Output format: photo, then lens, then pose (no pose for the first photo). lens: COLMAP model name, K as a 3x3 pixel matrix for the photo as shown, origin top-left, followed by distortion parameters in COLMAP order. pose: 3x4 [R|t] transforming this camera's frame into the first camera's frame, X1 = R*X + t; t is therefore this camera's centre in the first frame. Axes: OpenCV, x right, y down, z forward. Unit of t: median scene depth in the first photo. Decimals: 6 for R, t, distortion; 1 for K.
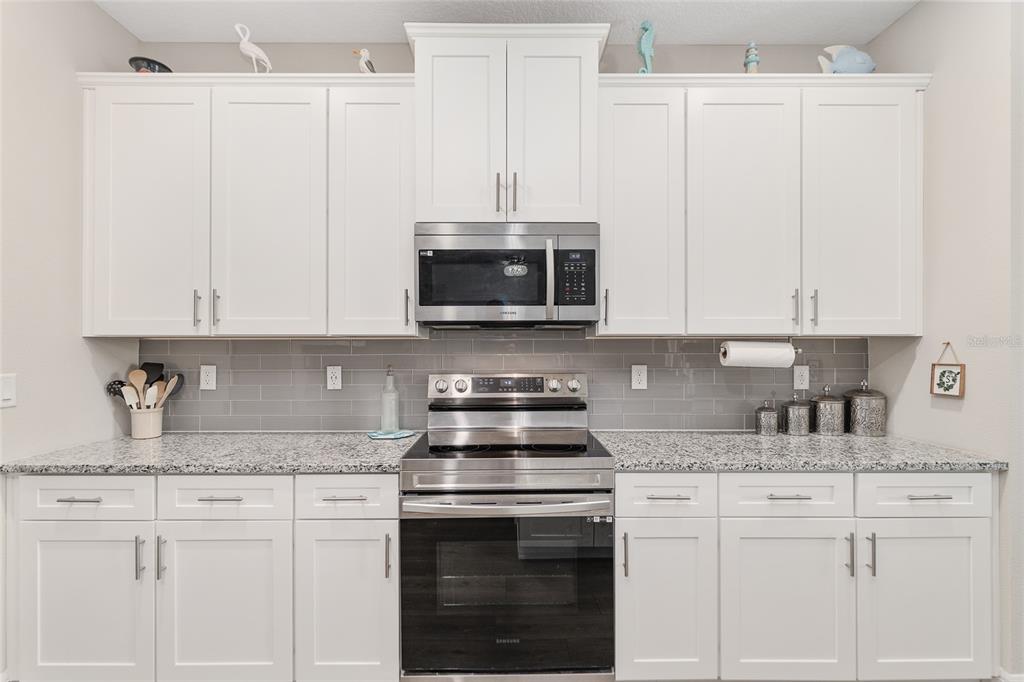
lens RADIAL K [[459.6, 0, 514.4], [0, 459.6, 345.6], [0, 0, 1]] dist [-0.000070, -0.000132]
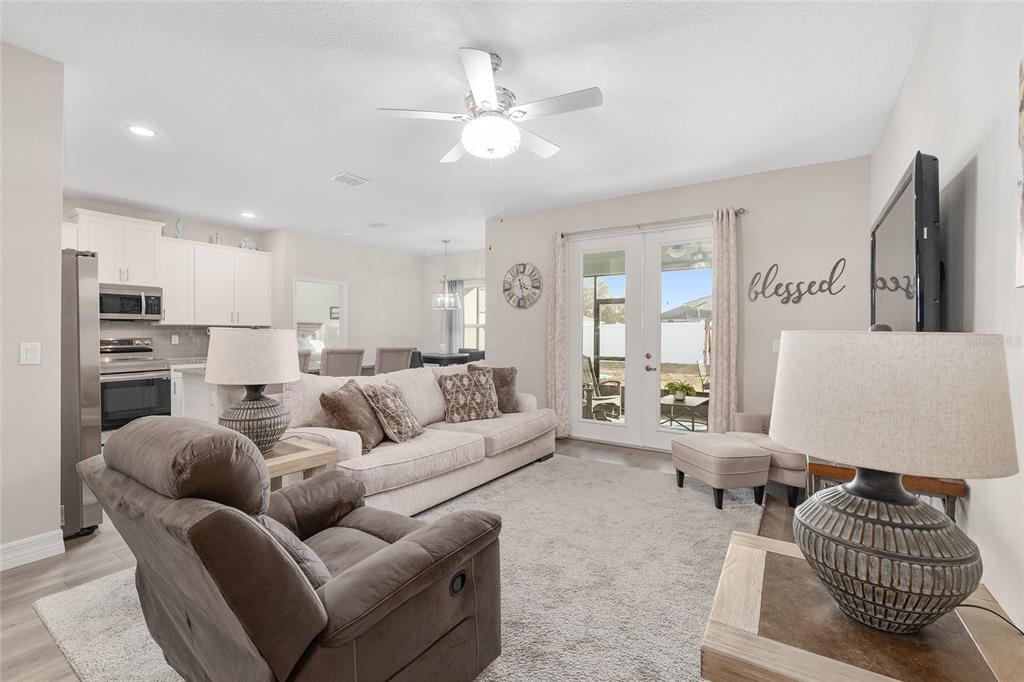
lens RADIAL K [[440.0, 0, 513.0], [0, 440.0, 335.4], [0, 0, 1]] dist [-0.003973, -0.000323]
pose [[0.551496, -0.005231, 0.834161, -0.940224], [-0.005959, 0.999930, 0.010210, 0.006607], [-0.834156, -0.010602, 0.551426, -2.496631]]
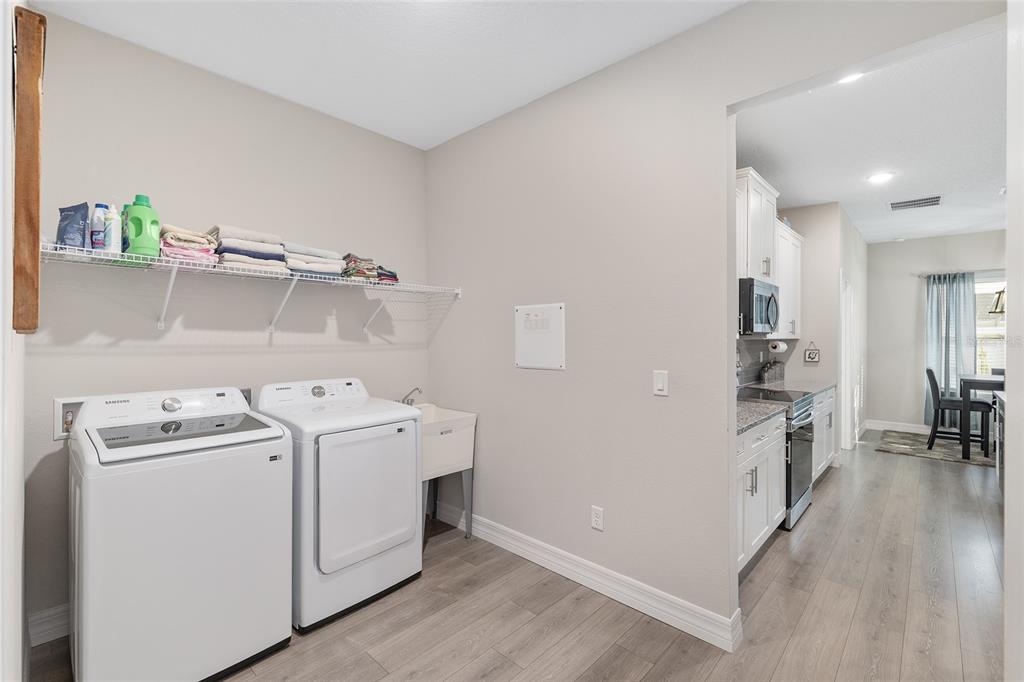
lens RADIAL K [[438.7, 0, 511.0], [0, 438.7, 345.1], [0, 0, 1]] dist [-0.003639, -0.000189]
pose [[0.697554, -0.008967, 0.716476, -2.040781], [0.000965, 0.999933, 0.011576, -0.017513], [-0.716532, -0.007384, 0.697516, 0.459127]]
